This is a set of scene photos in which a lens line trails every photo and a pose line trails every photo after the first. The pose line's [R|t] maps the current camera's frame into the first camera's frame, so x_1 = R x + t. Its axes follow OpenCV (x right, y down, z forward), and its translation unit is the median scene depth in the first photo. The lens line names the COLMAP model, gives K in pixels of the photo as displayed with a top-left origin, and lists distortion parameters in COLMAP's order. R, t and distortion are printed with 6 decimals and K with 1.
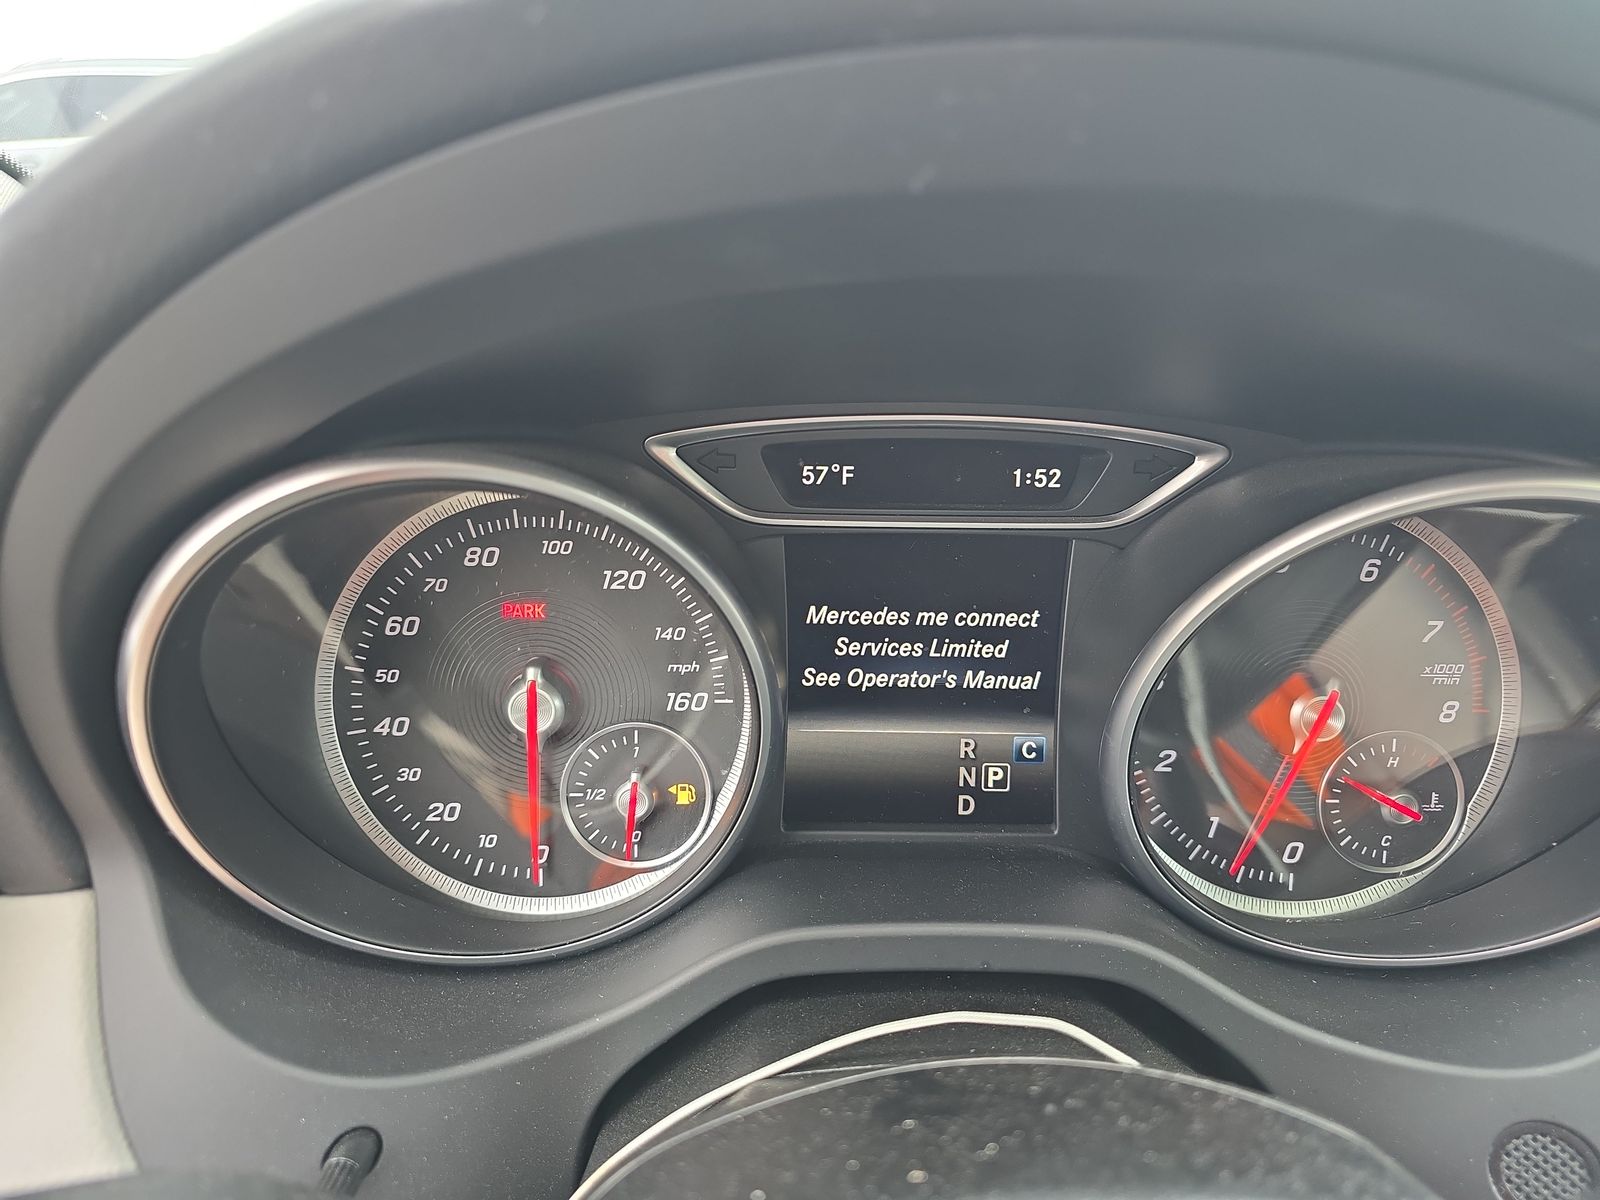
lens RADIAL K [[1080.3, 0, 797.8], [0, 1080.3, 600.3], [0, 0, 1]] dist [0.035751, -0.016823]
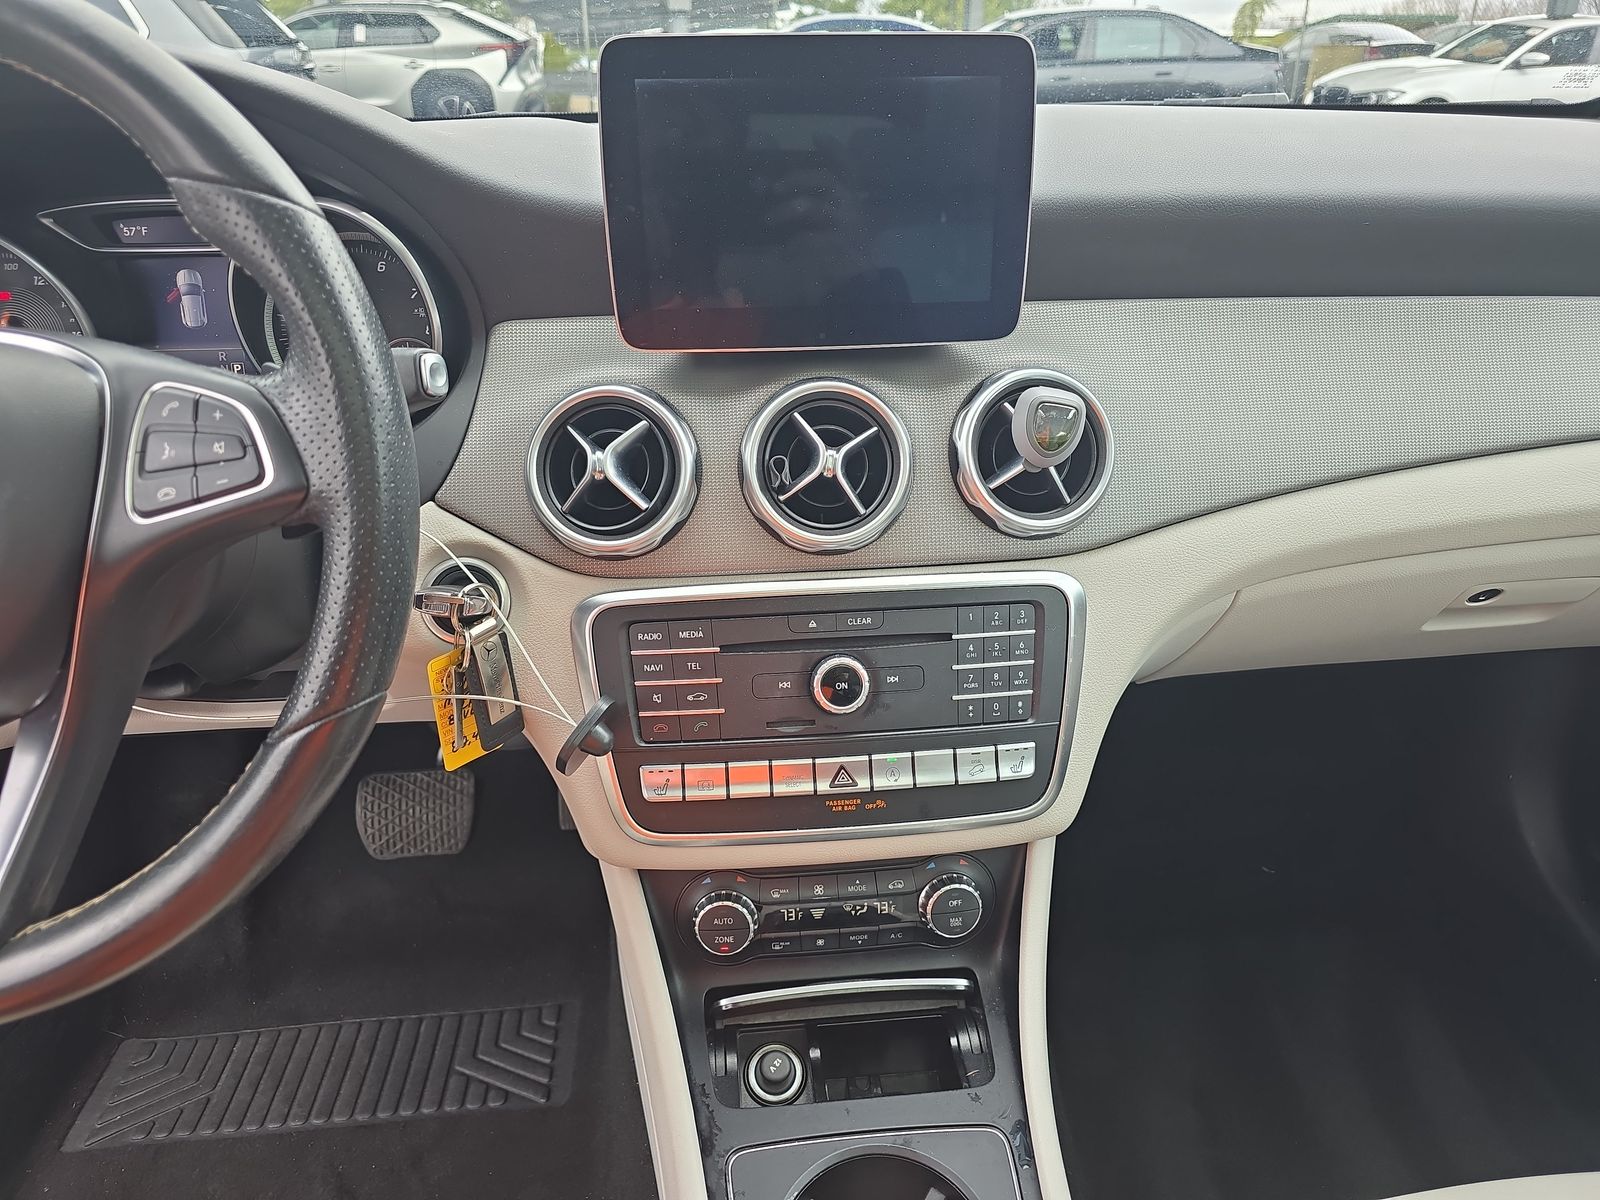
lens RADIAL K [[1080.3, 0, 760.8], [0, 1080.3, 567.6], [0, 0, 1]] dist [0.035751, -0.016823]
pose [[0.999251, -0.036670, 0.012333, 1.255039], [0.035268, 0.994437, 0.099258, 0.396123], [-0.015904, -0.098749, 0.994985, -1.350825]]
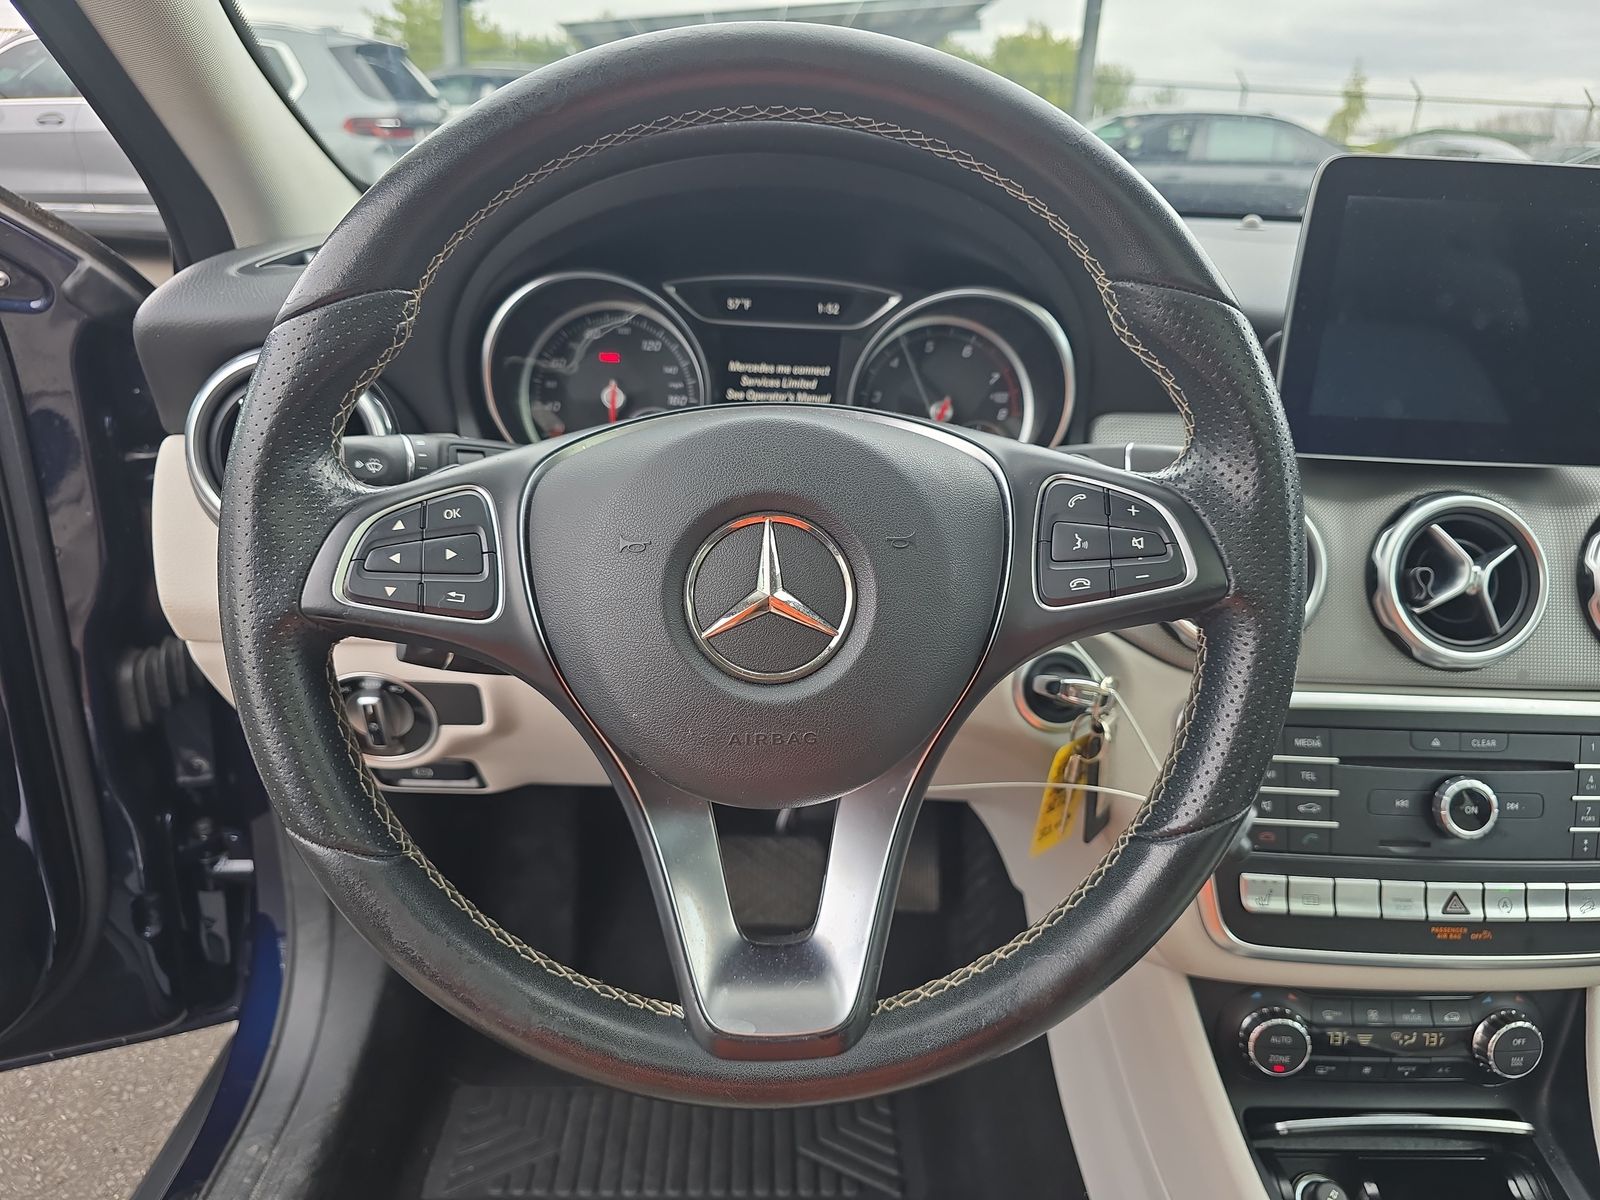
lens RADIAL K [[1080.3, 0, 794.8], [0, 1080.3, 585.3], [0, 0, 1]] dist [0.035751, -0.016823]
pose [[0.999144, 0.035867, -0.020629, 0.212823], [-0.034728, 0.997983, 0.053137, 0.354724], [0.022493, -0.052376, 0.998374, -1.341320]]
